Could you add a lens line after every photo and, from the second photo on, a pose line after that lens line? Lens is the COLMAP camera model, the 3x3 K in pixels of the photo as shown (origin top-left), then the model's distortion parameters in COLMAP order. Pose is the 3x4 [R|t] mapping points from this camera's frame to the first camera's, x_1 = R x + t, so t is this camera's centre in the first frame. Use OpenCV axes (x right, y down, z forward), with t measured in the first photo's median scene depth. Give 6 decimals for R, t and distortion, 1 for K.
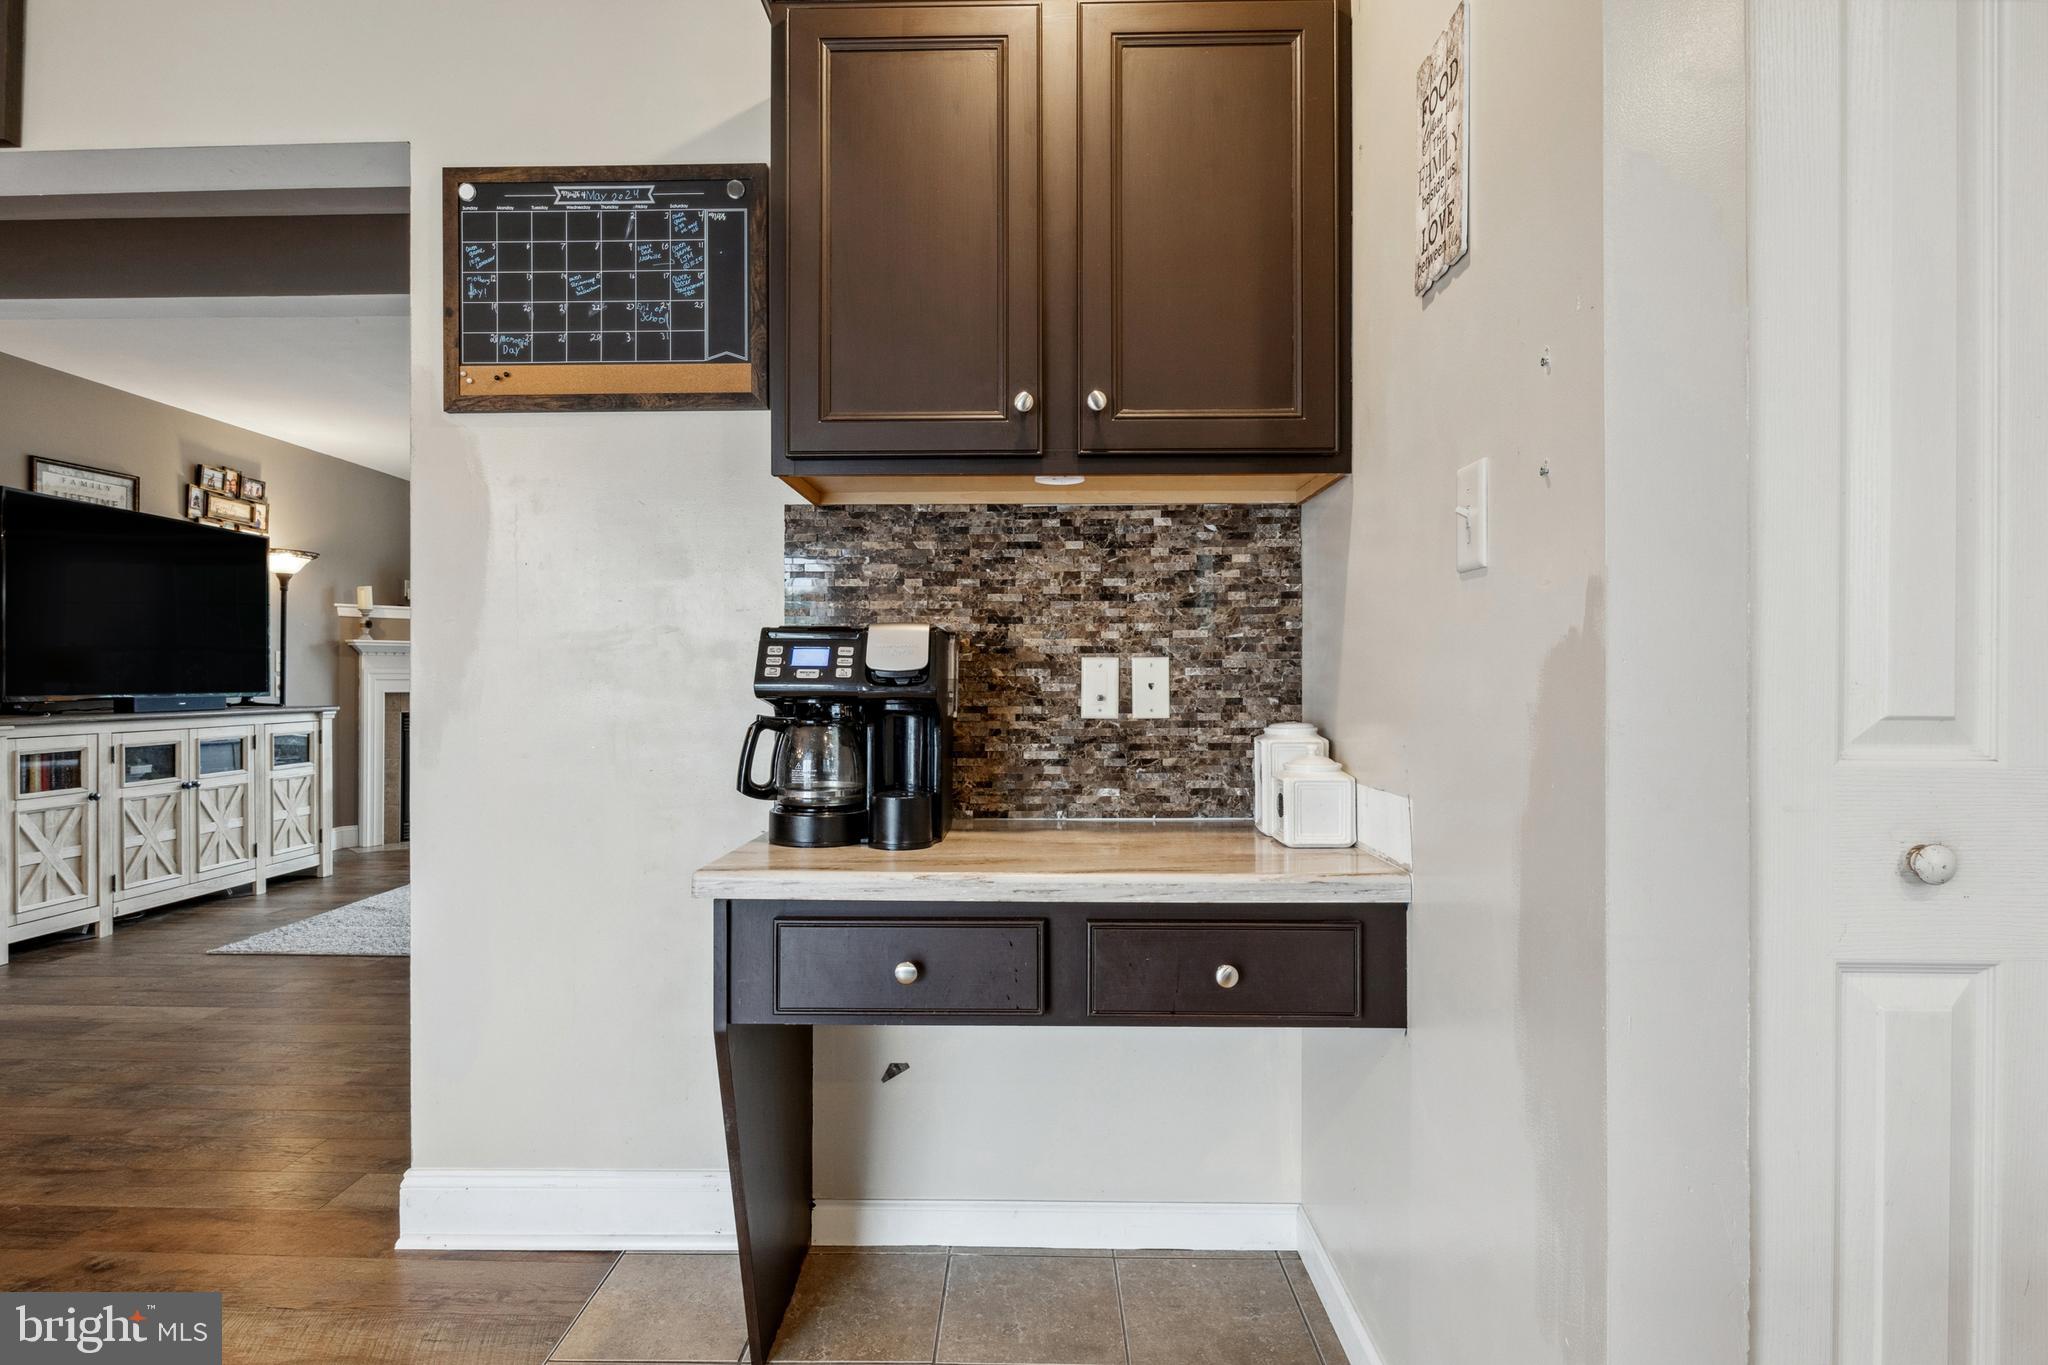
lens RADIAL K [[1036.8, 0, 1004.6], [0, 1036.8, 682.8], [0, 0, 1]] dist [-0.003530, -0.001584]
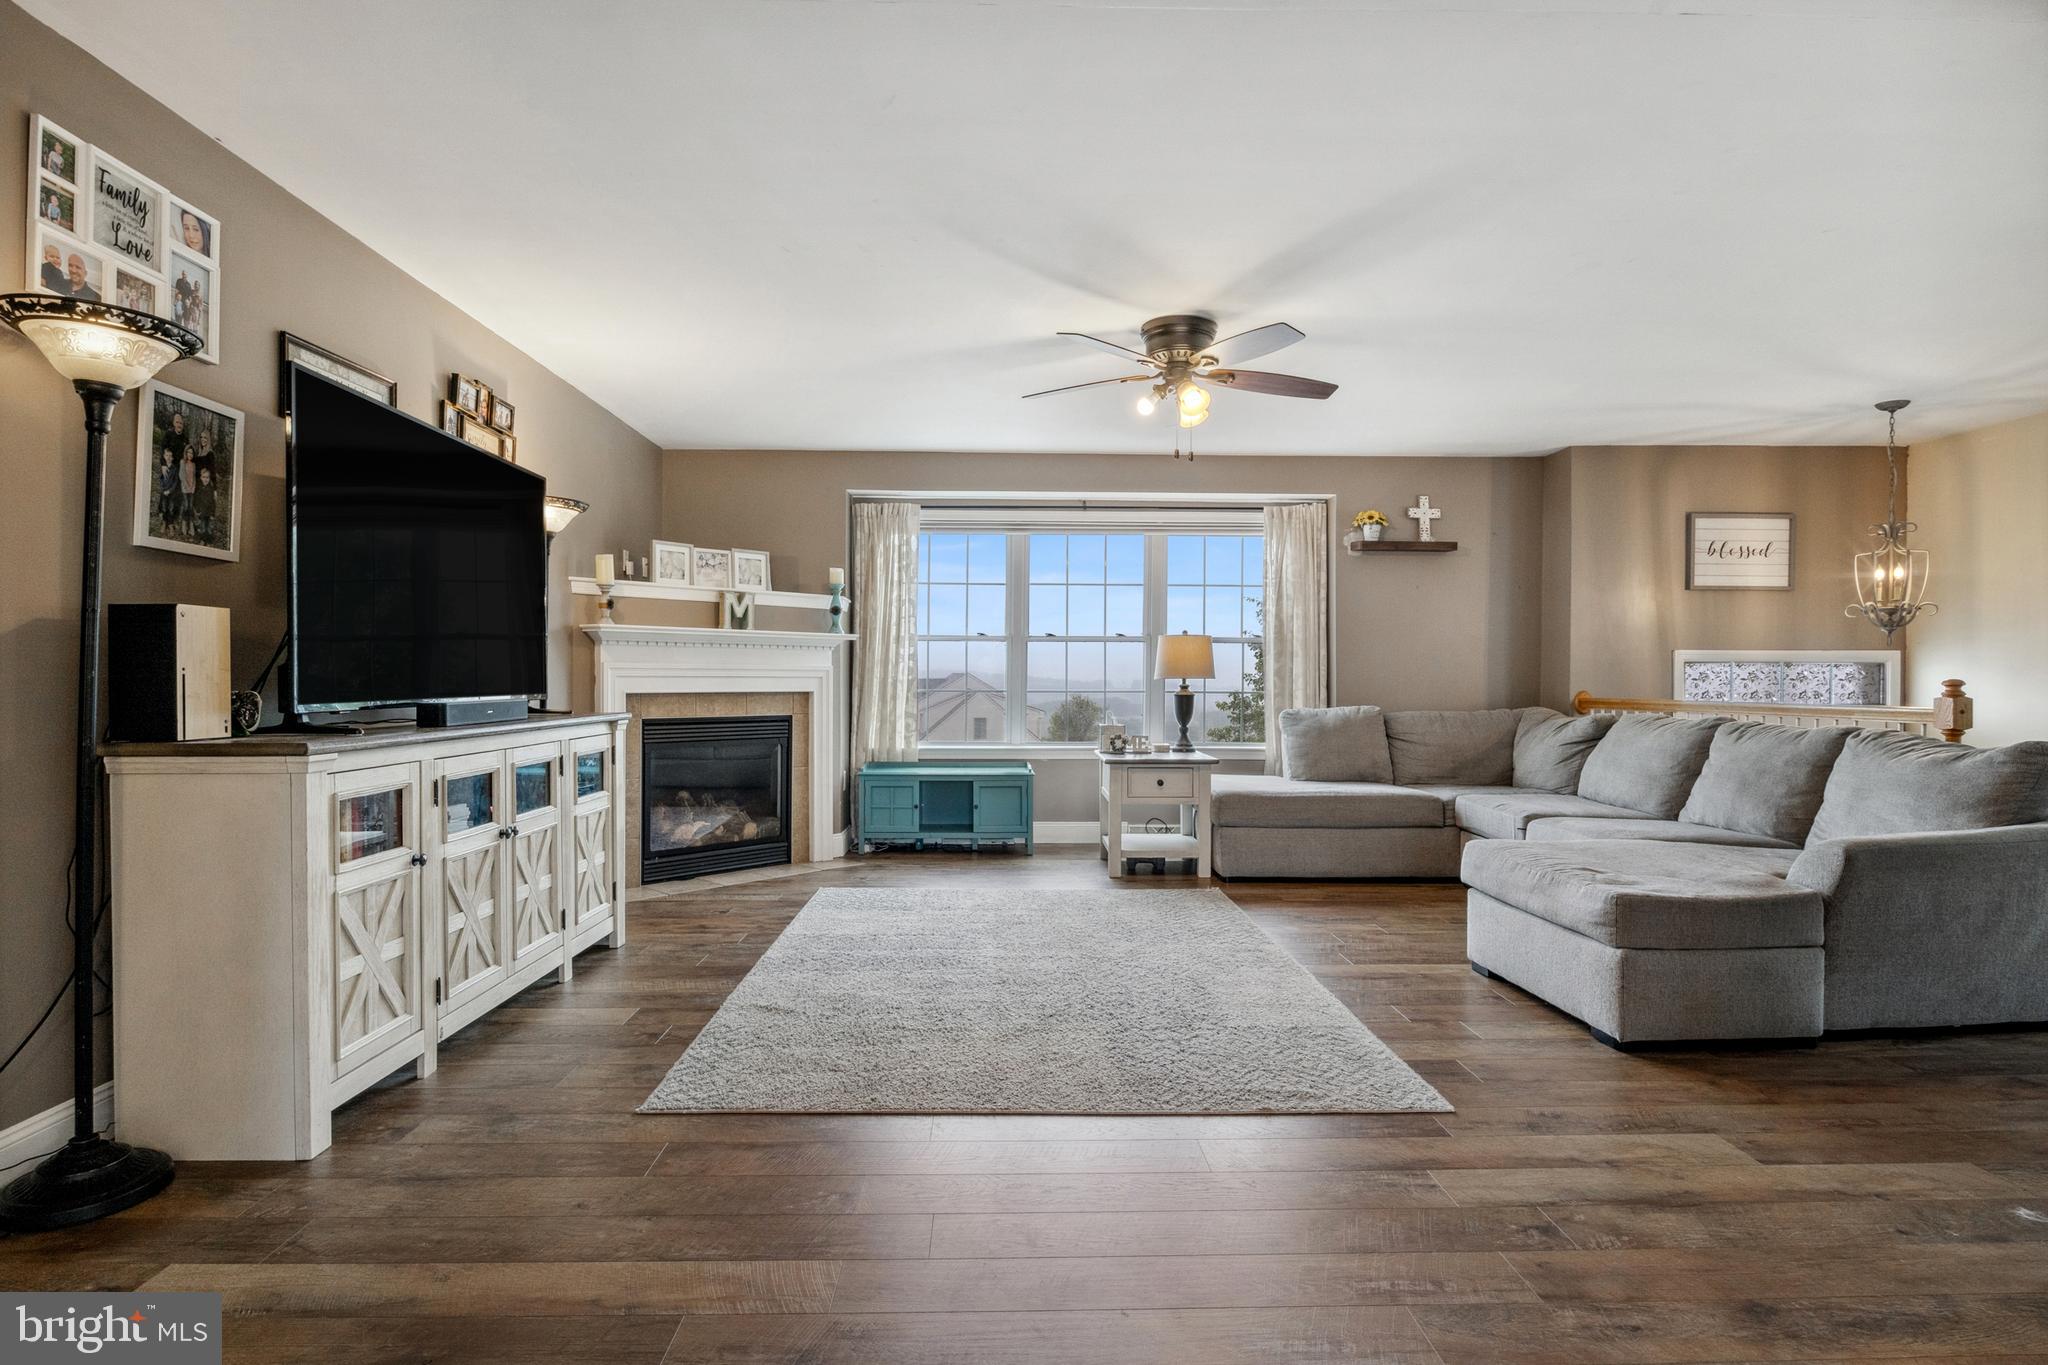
lens RADIAL K [[1036.8, 0, 1016.4], [0, 1036.8, 689.7], [0, 0, 1]] dist [-0.003530, -0.001584]
pose [[0.999395, -0.001626, 0.034739, -0.441557], [0.001290, 0.999952, 0.009702, -0.000484], [-0.034753, -0.009651, 0.999349, 0.288615]]
